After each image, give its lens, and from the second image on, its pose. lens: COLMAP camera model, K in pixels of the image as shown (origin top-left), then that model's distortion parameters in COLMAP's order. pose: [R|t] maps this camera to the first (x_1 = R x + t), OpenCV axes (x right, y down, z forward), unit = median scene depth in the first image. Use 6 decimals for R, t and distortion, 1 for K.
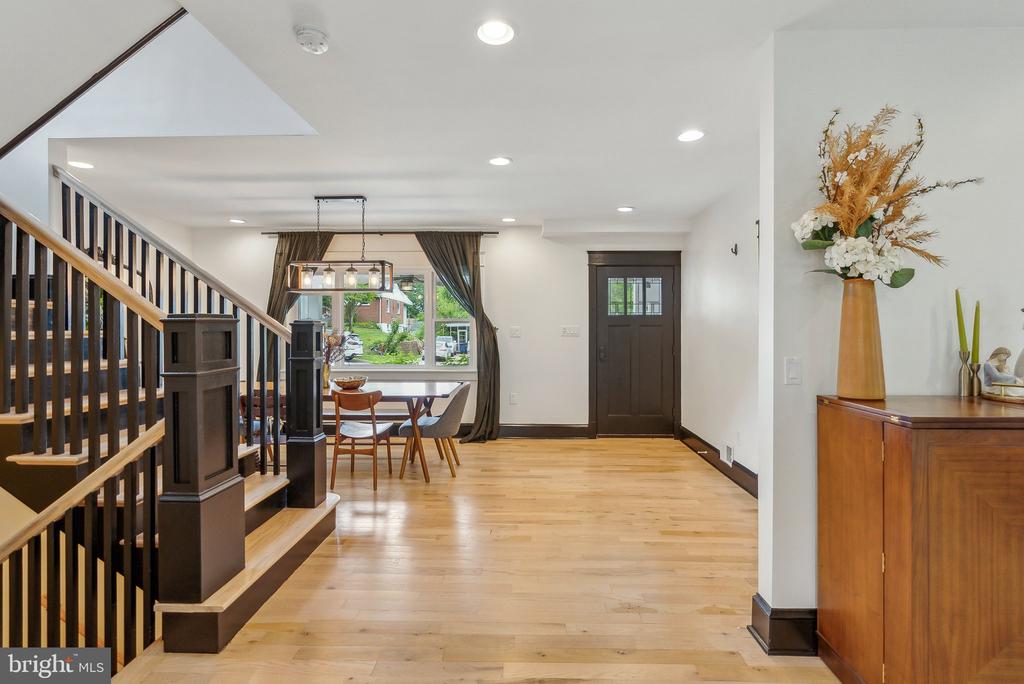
lens RADIAL K [[506.2, 0, 511.7], [0, 506.2, 330.3], [0, 0, 1]] dist [0.000866, 0.000113]
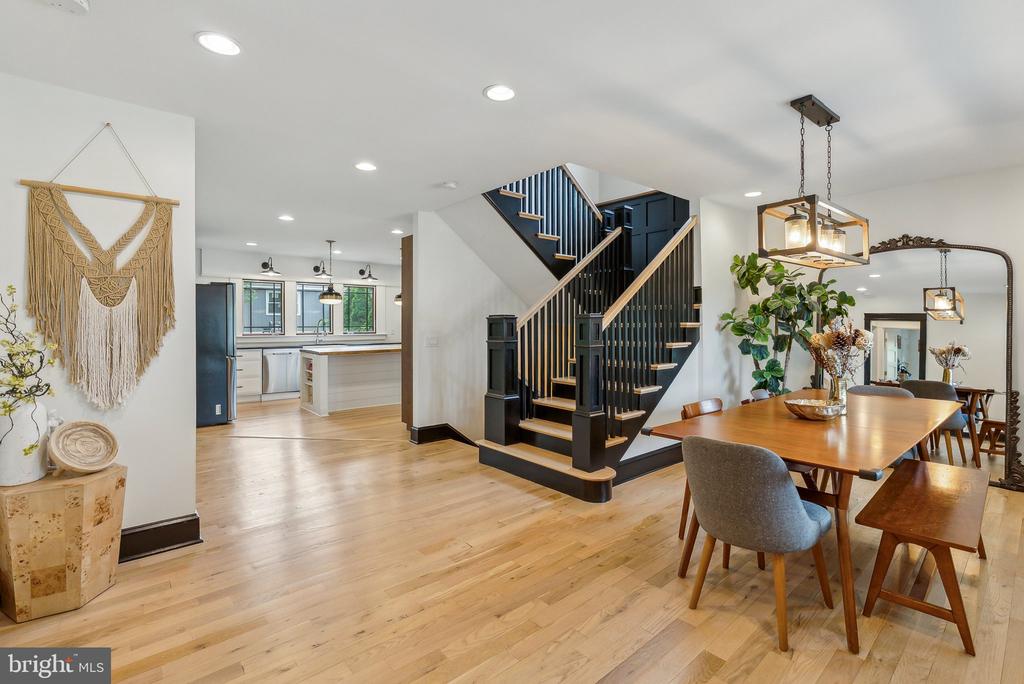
lens RADIAL K [[461.2, 0, 512.0], [0, 461.2, 342.0], [0, 0, 1]] dist [-0.002018, -0.000315]
pose [[-0.739417, 0.027604, -0.672681, 0.250327], [0.002438, 0.999262, 0.038325, 0.000659], [0.673243, 0.026698, -0.738939, 0.921672]]
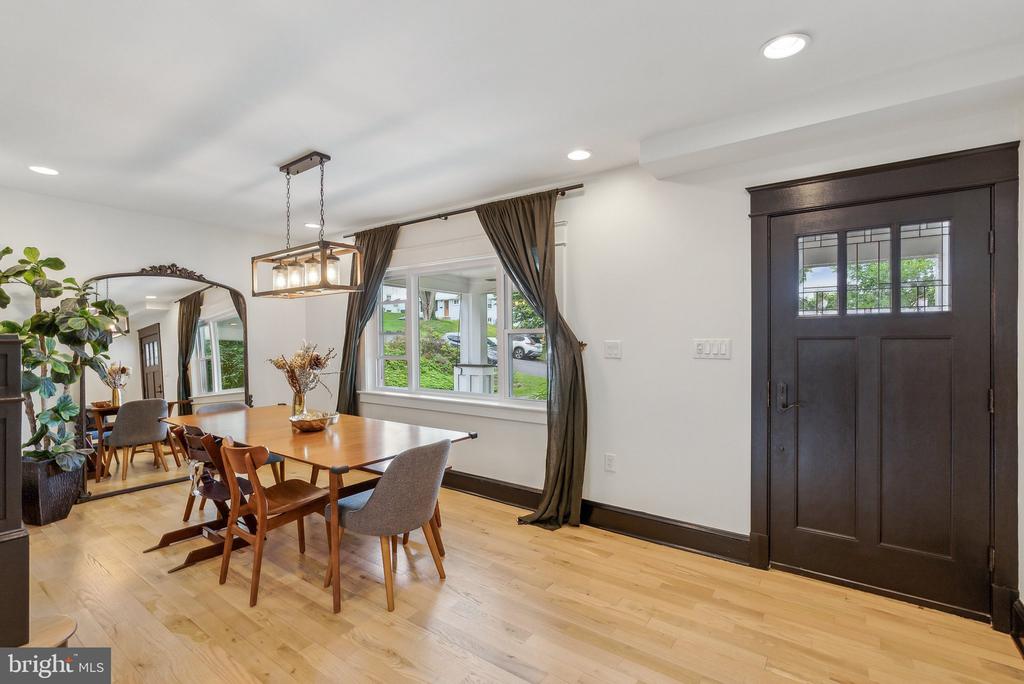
lens RADIAL K [[461.2, 0, 512.0], [0, 461.2, 342.0], [0, 0, 1]] dist [-0.002018, -0.000315]
pose [[0.820398, 0.000939, -0.571792, 0.219923], [0.001333, 0.999993, 0.003554, -0.008005], [0.571791, -0.003678, 0.820391, 0.498474]]
